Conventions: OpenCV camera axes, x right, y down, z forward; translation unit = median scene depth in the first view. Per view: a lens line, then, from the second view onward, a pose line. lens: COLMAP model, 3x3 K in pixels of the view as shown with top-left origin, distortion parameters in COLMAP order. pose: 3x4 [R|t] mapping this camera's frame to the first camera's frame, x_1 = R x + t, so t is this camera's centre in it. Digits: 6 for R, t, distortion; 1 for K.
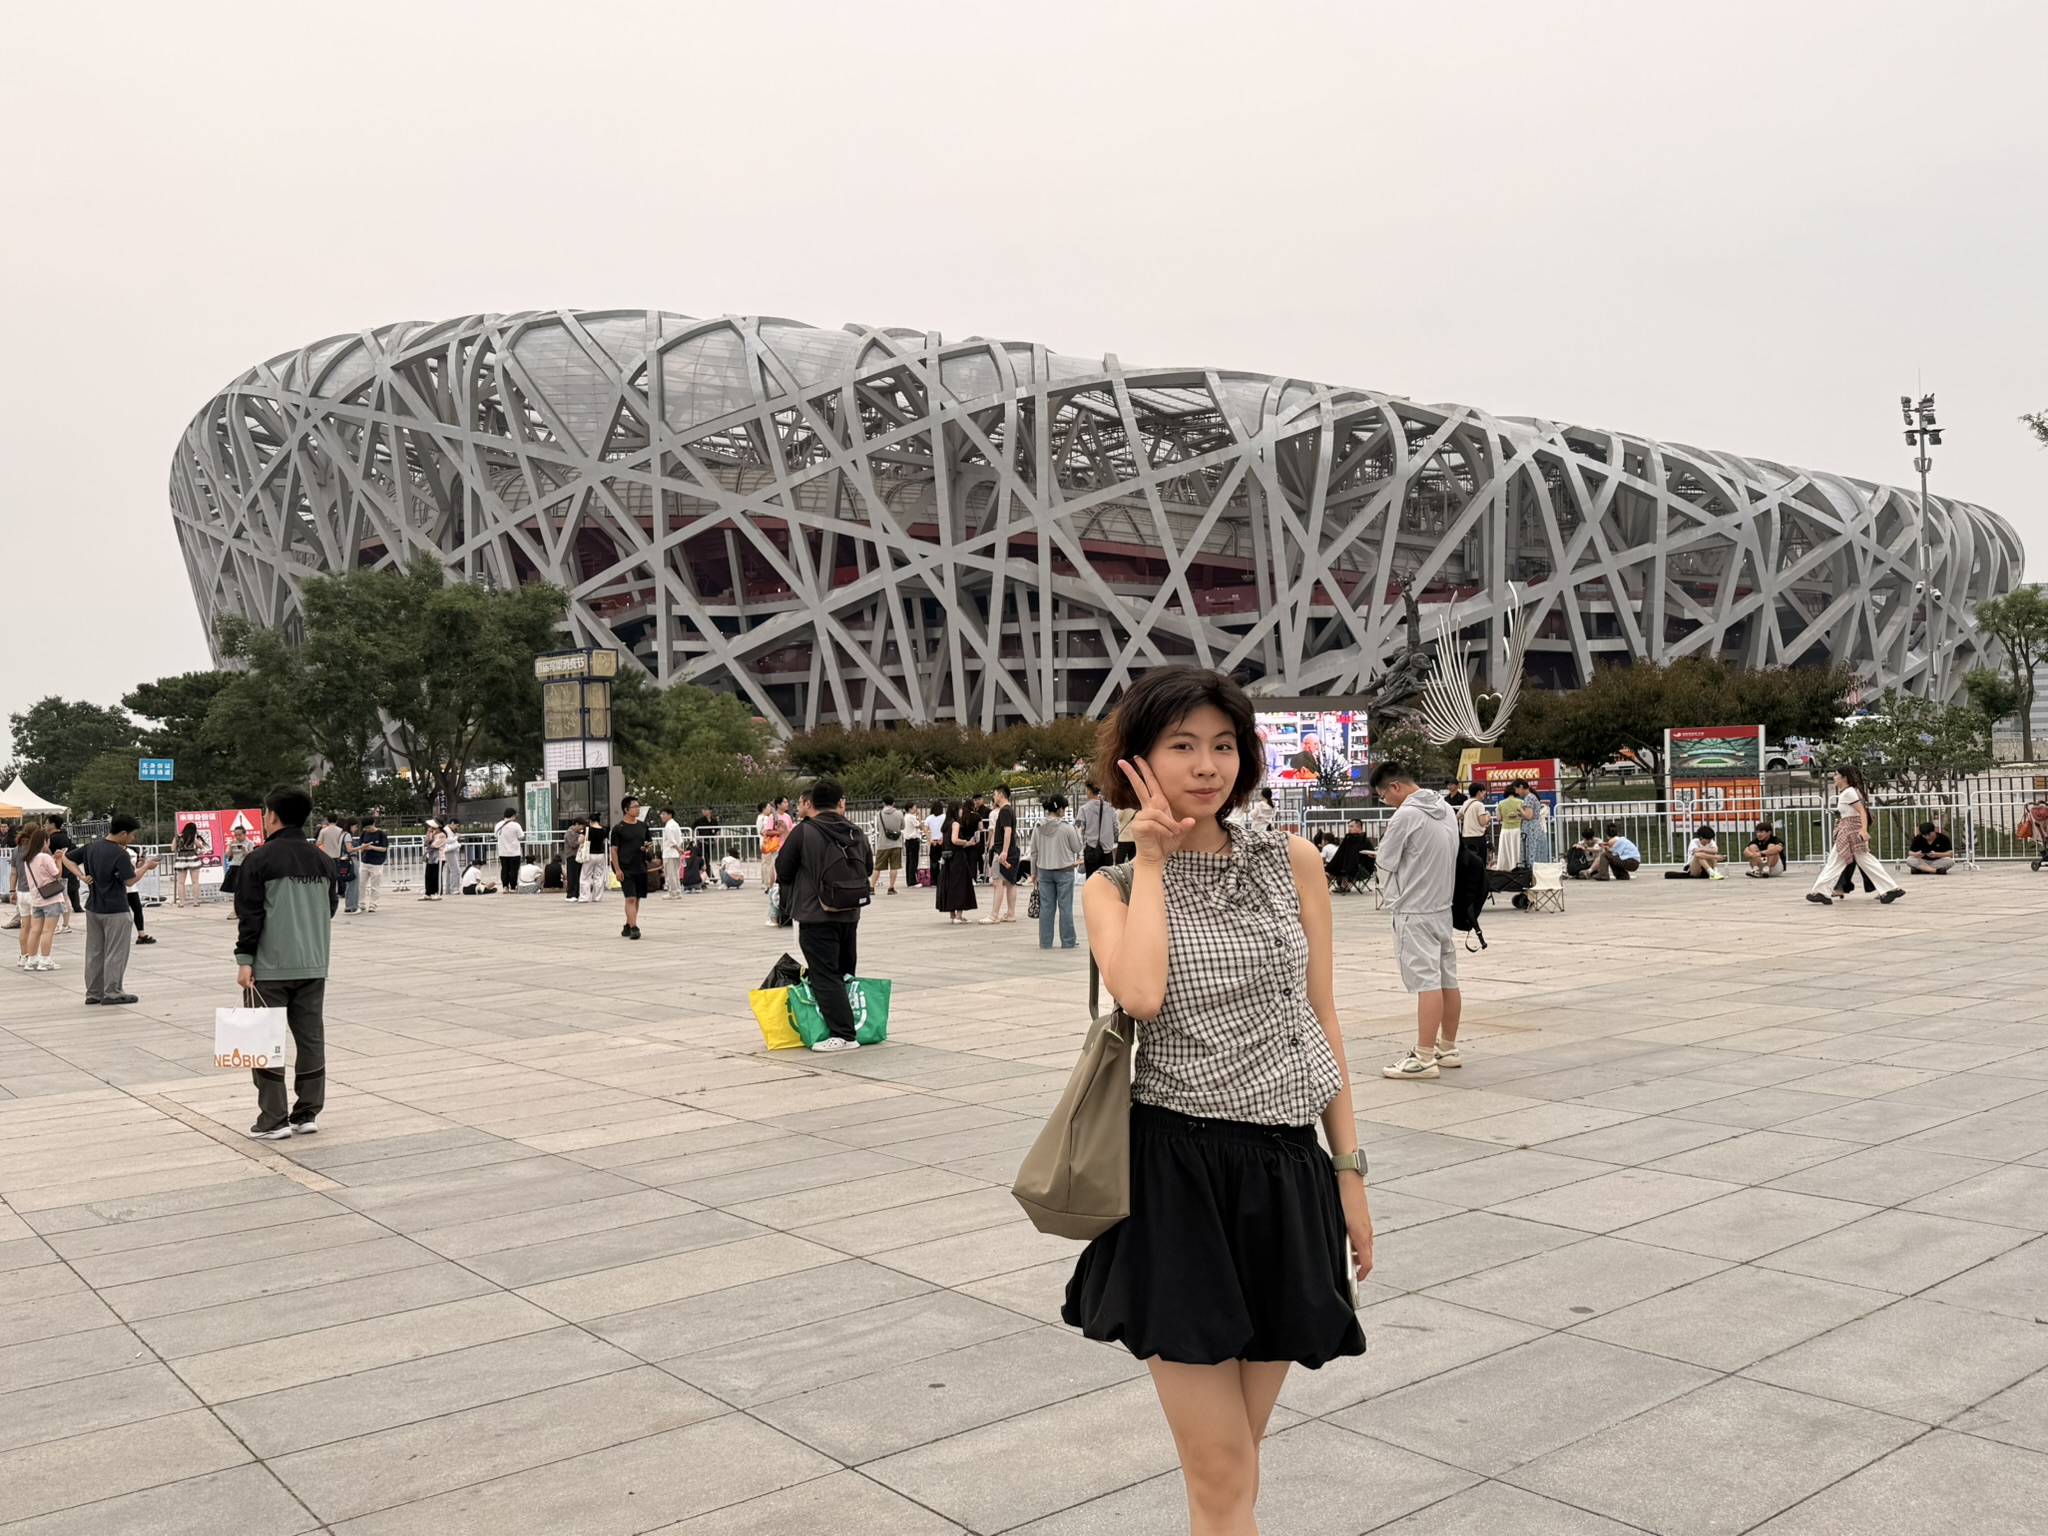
lens RADIAL K [[1643.4, 0, 1024.0], [0, 1643.4, 768.0], [0, 0, 1]] dist [0.226639, -0.495140]
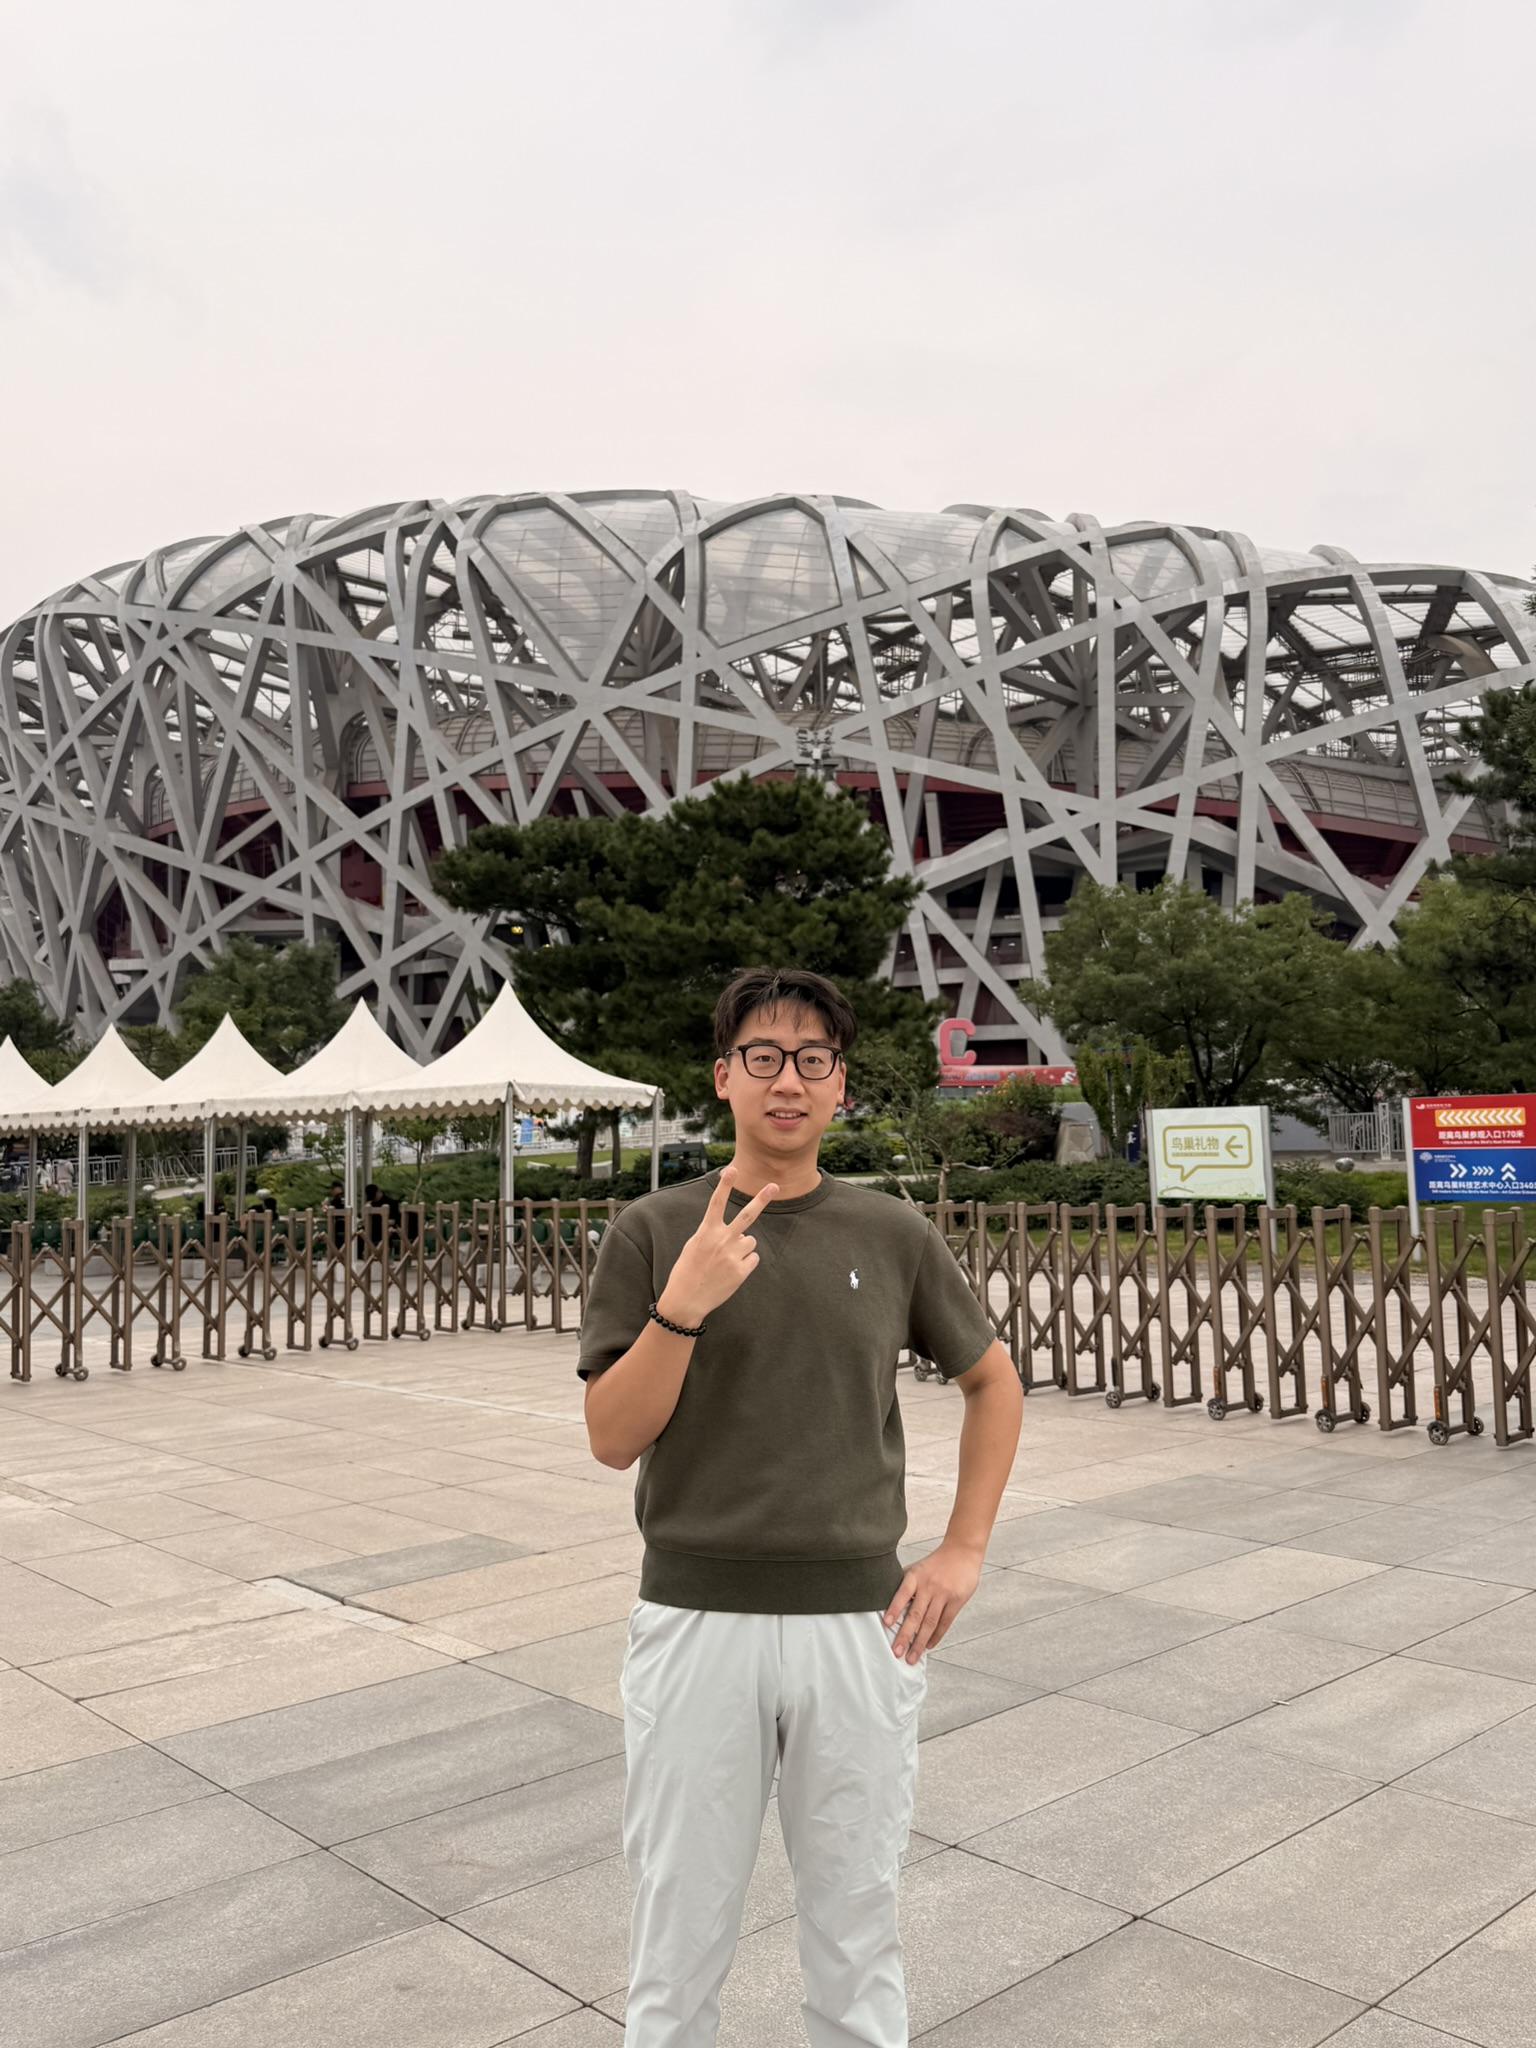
lens RADIAL K [[1643.4, 0, 768.0], [0, 1643.4, 1024.0], [0, 0, 1]] dist [0.226639, -0.495140]
pose [[0.998037, 0.016723, 0.060352, -0.229911], [-0.012966, 0.997985, -0.062115, 0.010893], [-0.061269, 0.061210, 0.996243, 0.280181]]
